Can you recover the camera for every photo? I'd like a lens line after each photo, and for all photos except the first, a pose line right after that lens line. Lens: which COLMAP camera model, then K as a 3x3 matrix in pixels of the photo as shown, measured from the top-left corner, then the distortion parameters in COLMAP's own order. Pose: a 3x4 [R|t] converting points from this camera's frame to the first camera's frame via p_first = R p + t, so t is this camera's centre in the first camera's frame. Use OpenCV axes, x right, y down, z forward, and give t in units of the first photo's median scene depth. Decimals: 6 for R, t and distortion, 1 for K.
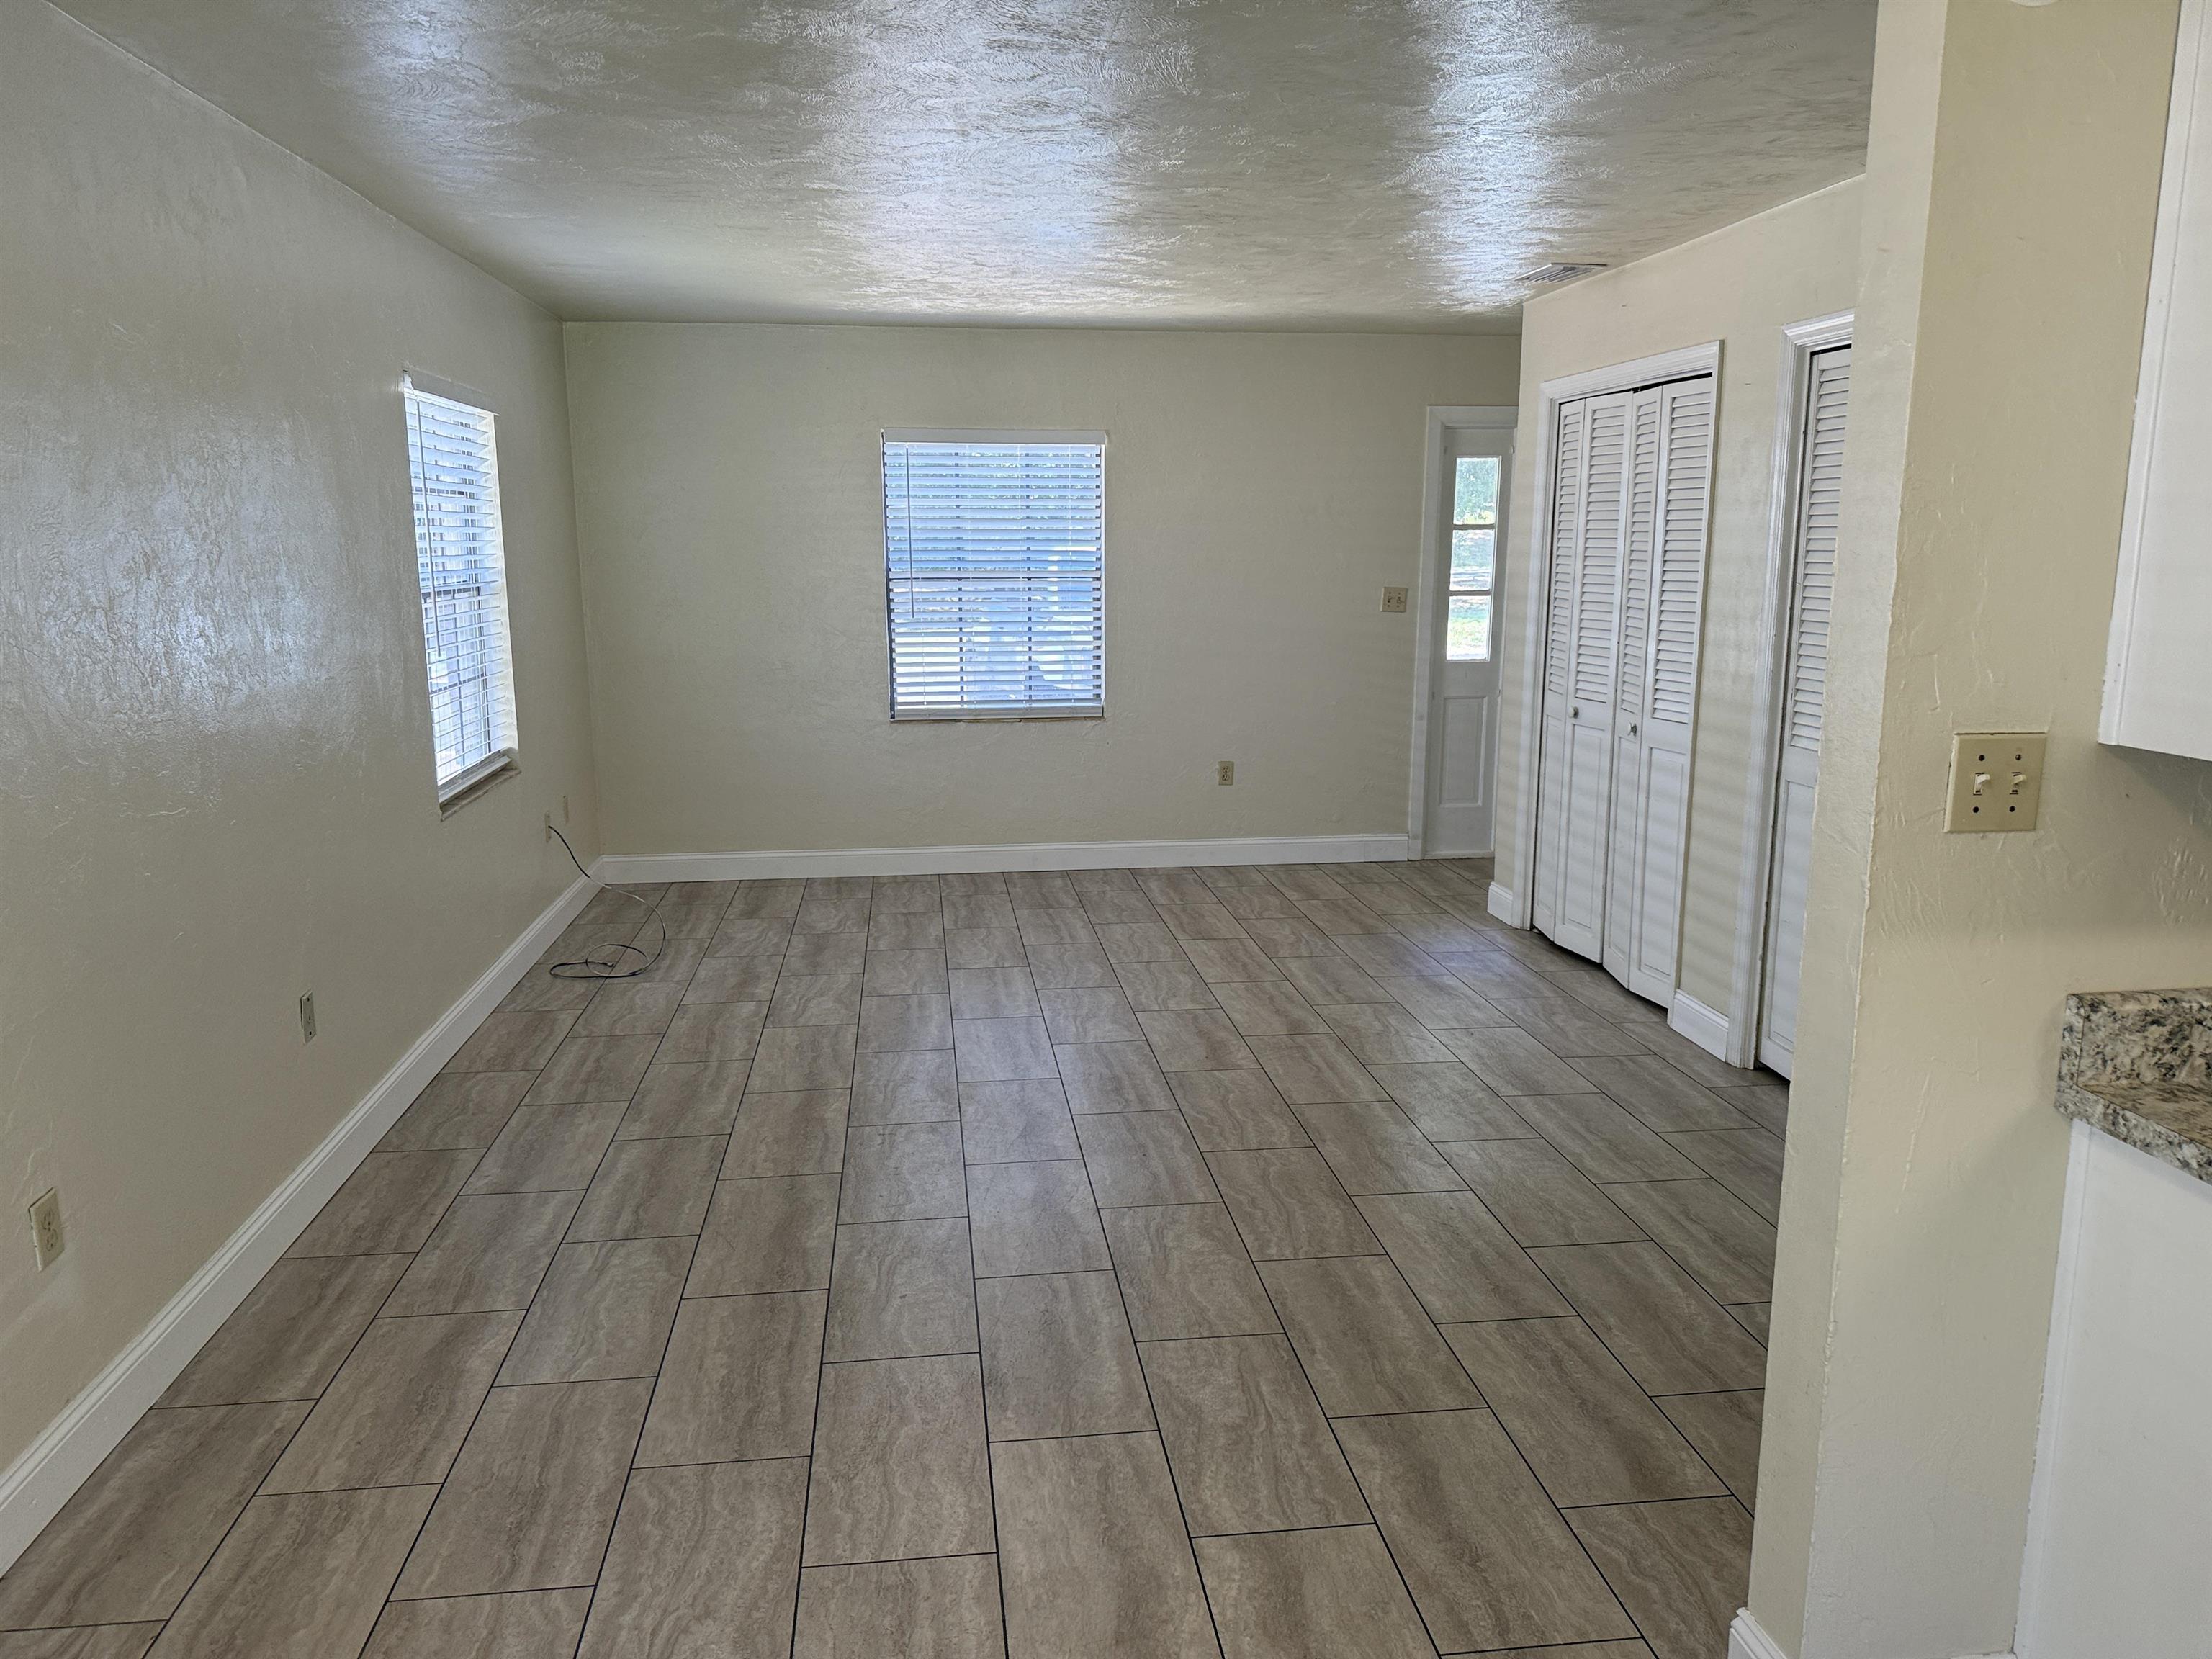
lens RADIAL K [[1559.5, 0, 1085.0], [0, 1559.5, 822.9], [0, 0, 1]] dist [0.112635, -0.143154]
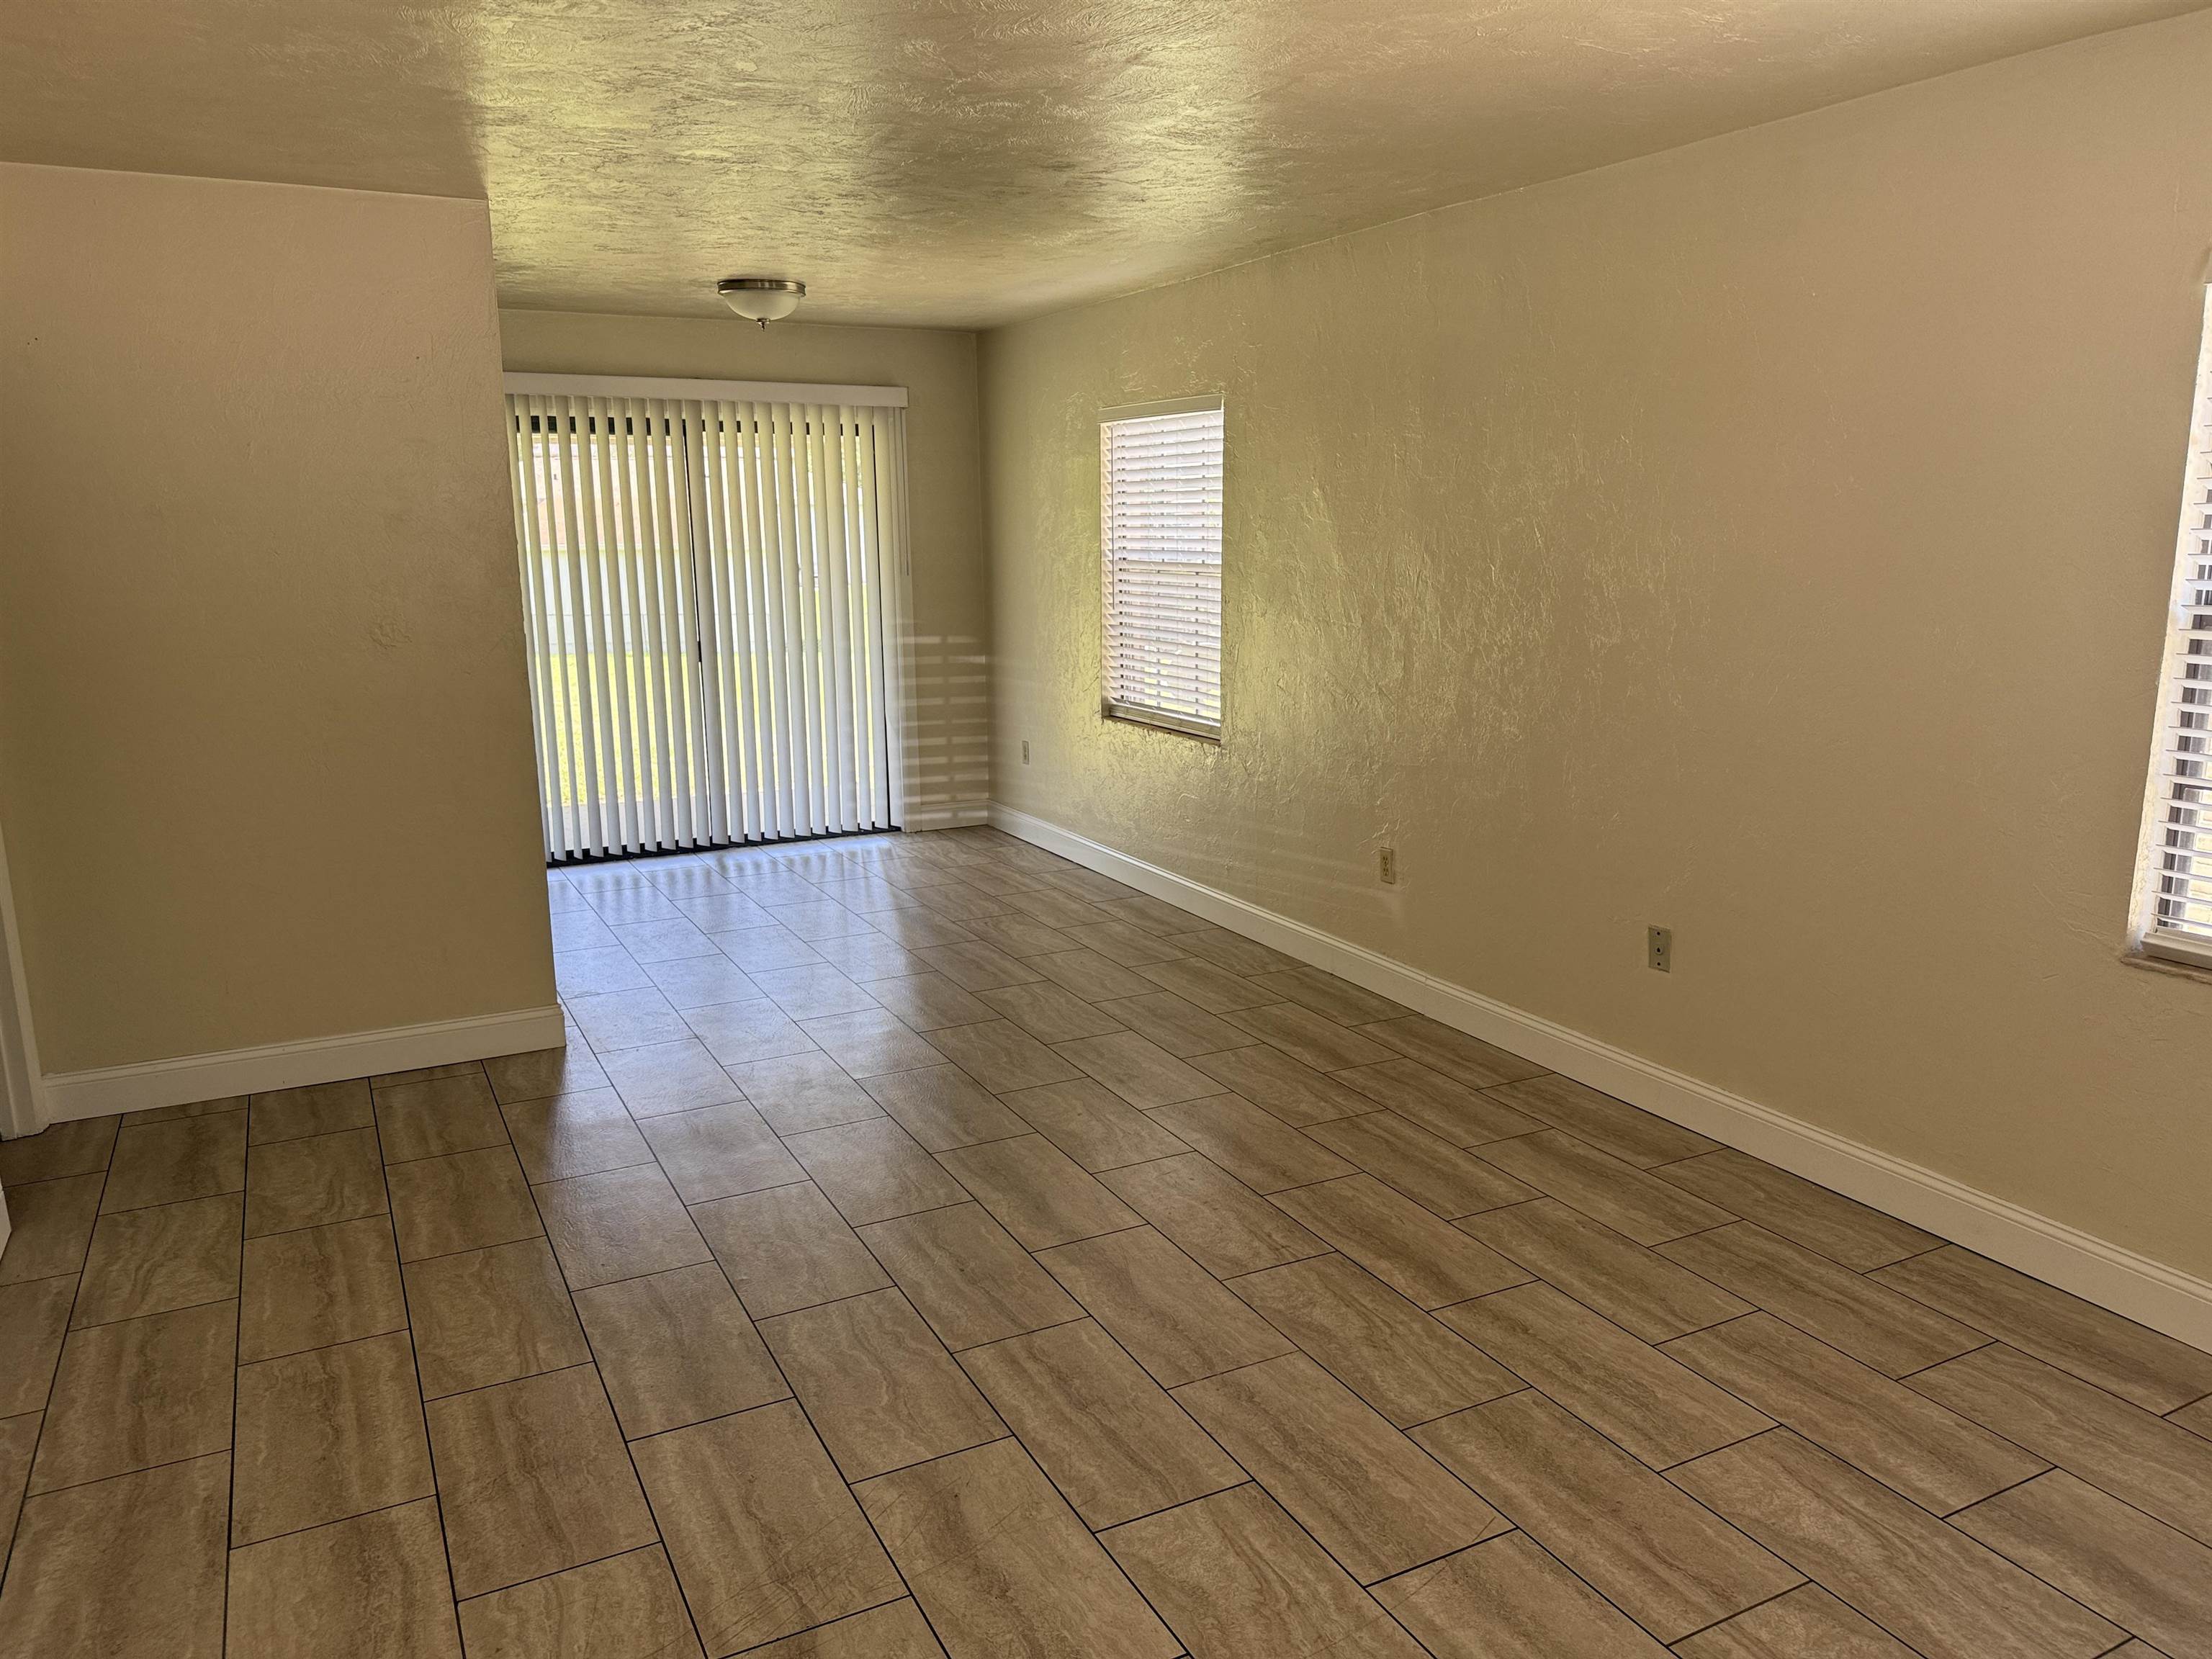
lens RADIAL K [[1553.6, 0, 1112.8], [0, 1553.6, 830.5], [0, 0, 1]] dist [0.124669, -0.186902]
pose [[-0.933184, 0.083334, -0.349604, 0.197507], [-0.052045, 0.931160, 0.360878, -0.262097], [0.355611, 0.354961, -0.864606, 1.396589]]
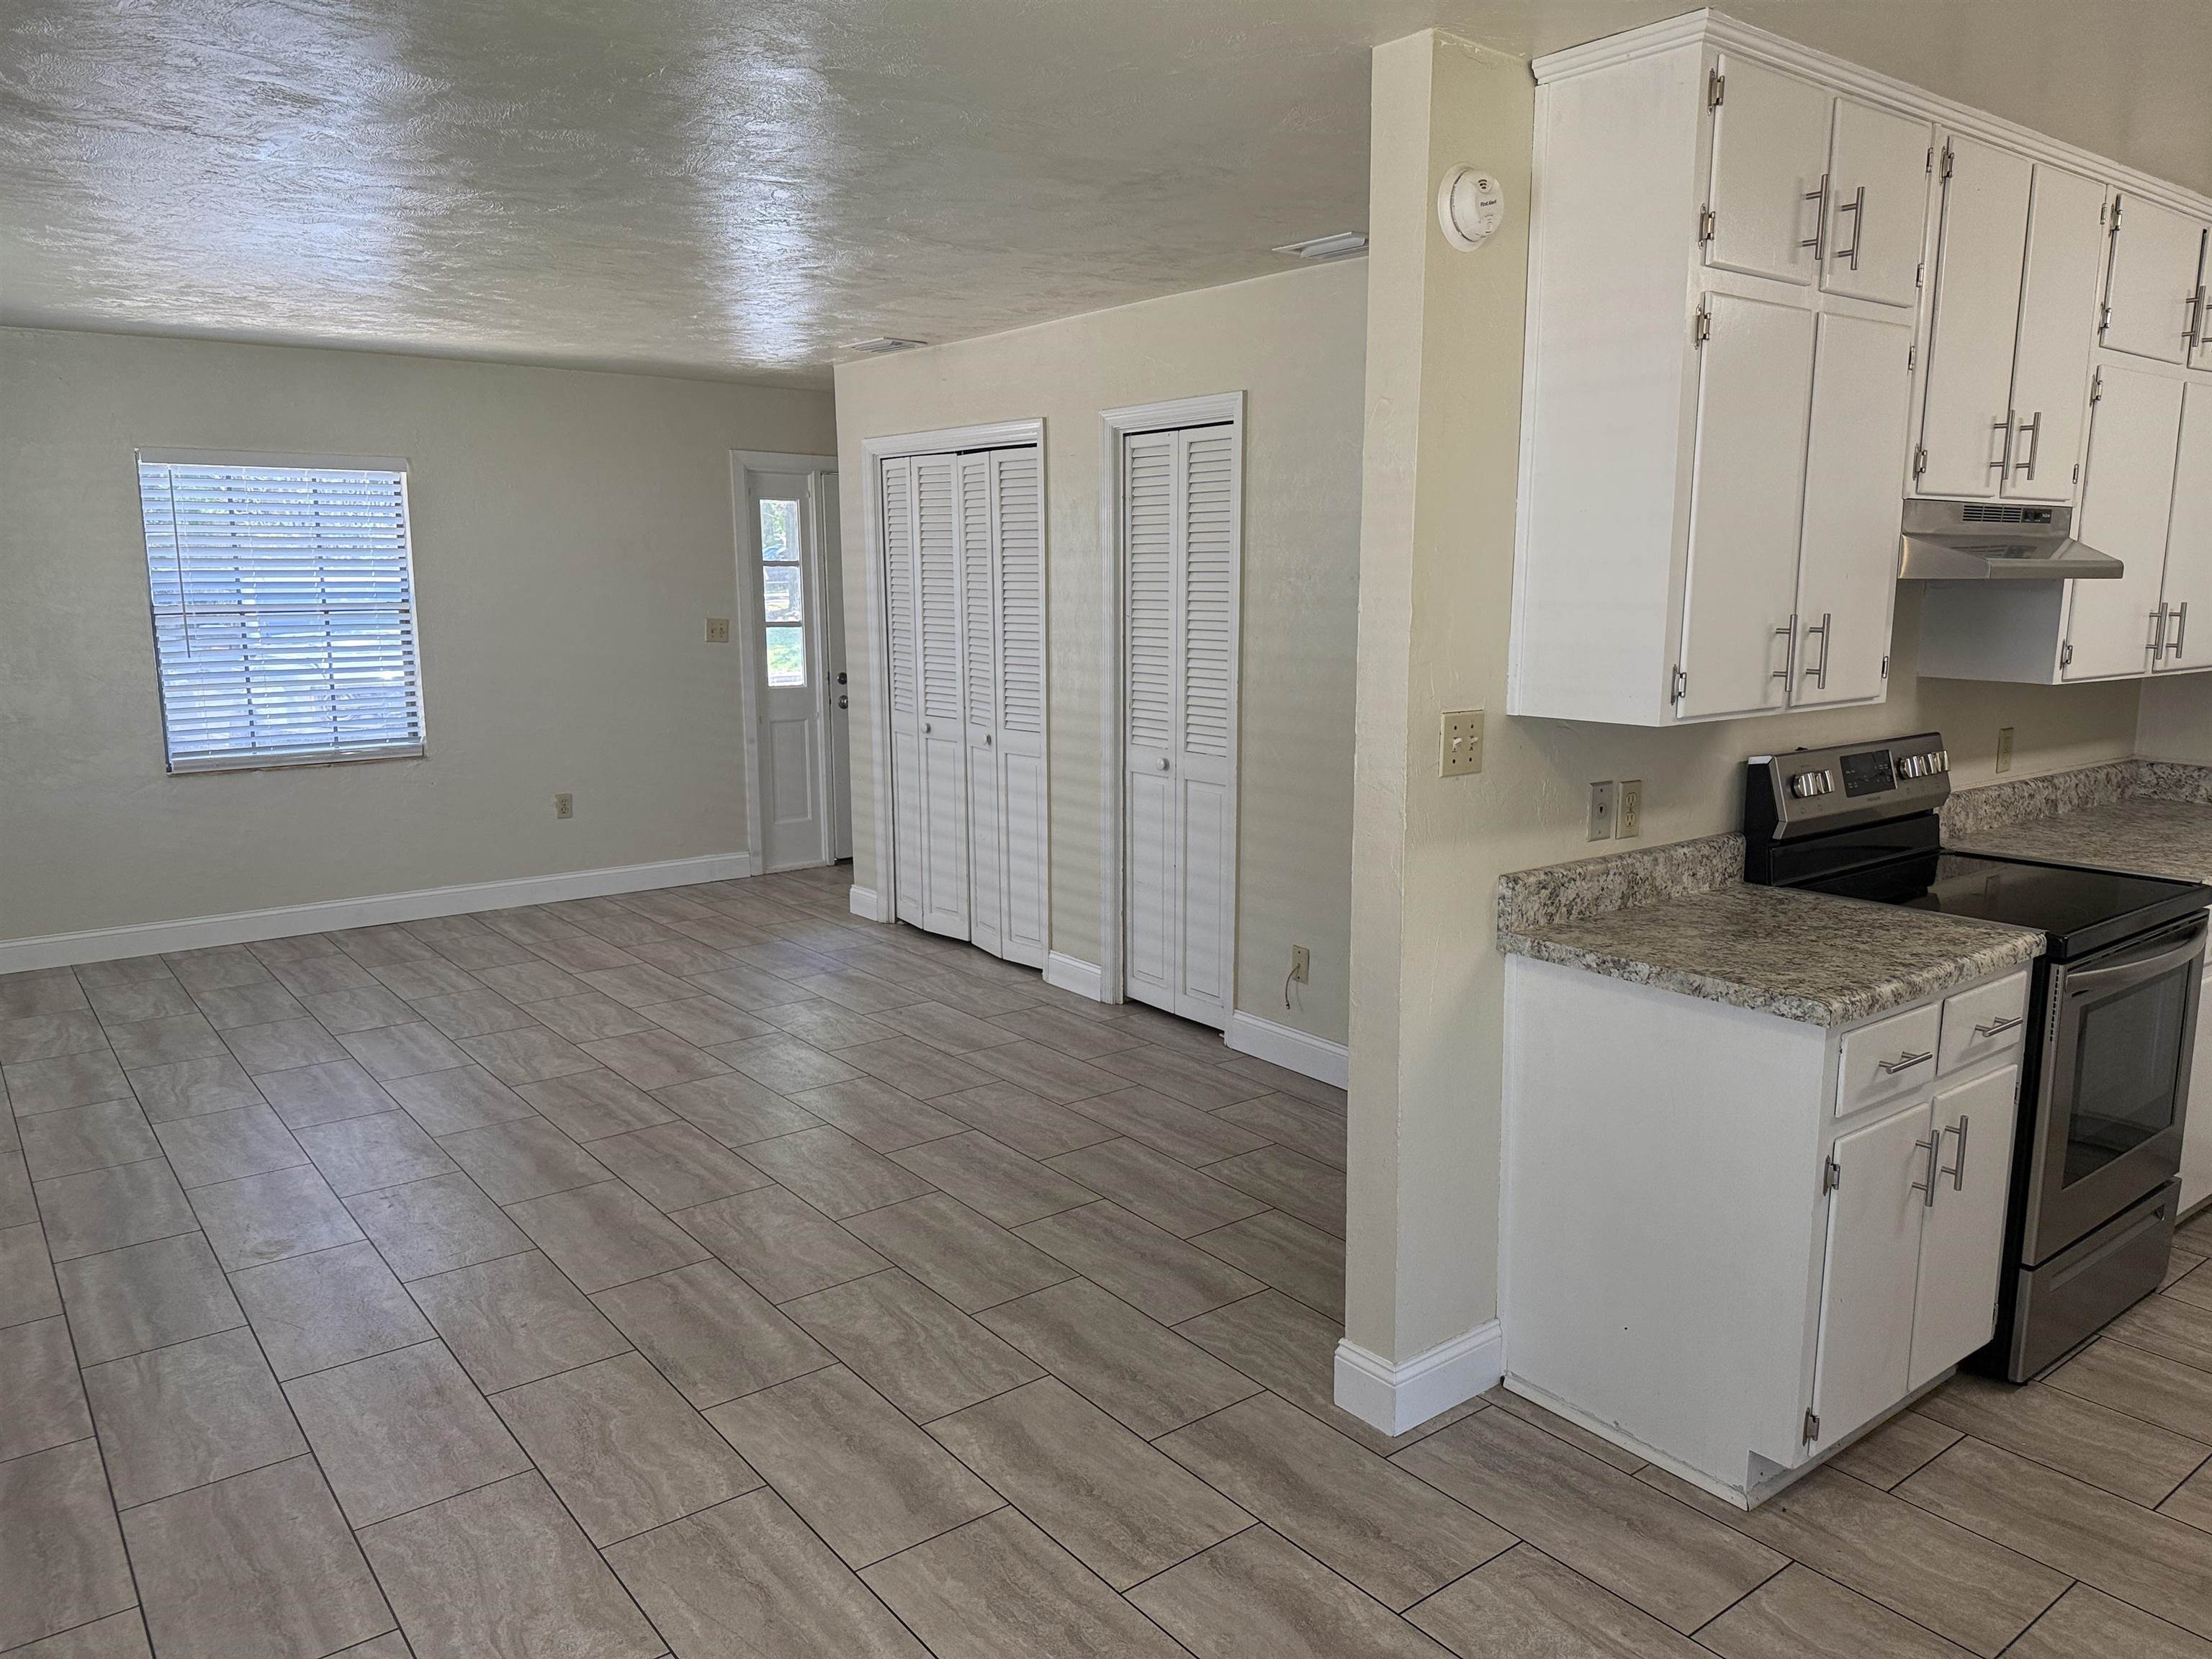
lens RADIAL K [[1553.6, 0, 1112.8], [0, 1553.6, 830.5], [0, 0, 1]] dist [0.124669, -0.186902]
pose [[0.853484, -0.082862, 0.514489, -0.197946], [0.089763, 0.995897, 0.011489, 0.004348], [-0.513330, 0.036376, 0.857420, -0.051308]]
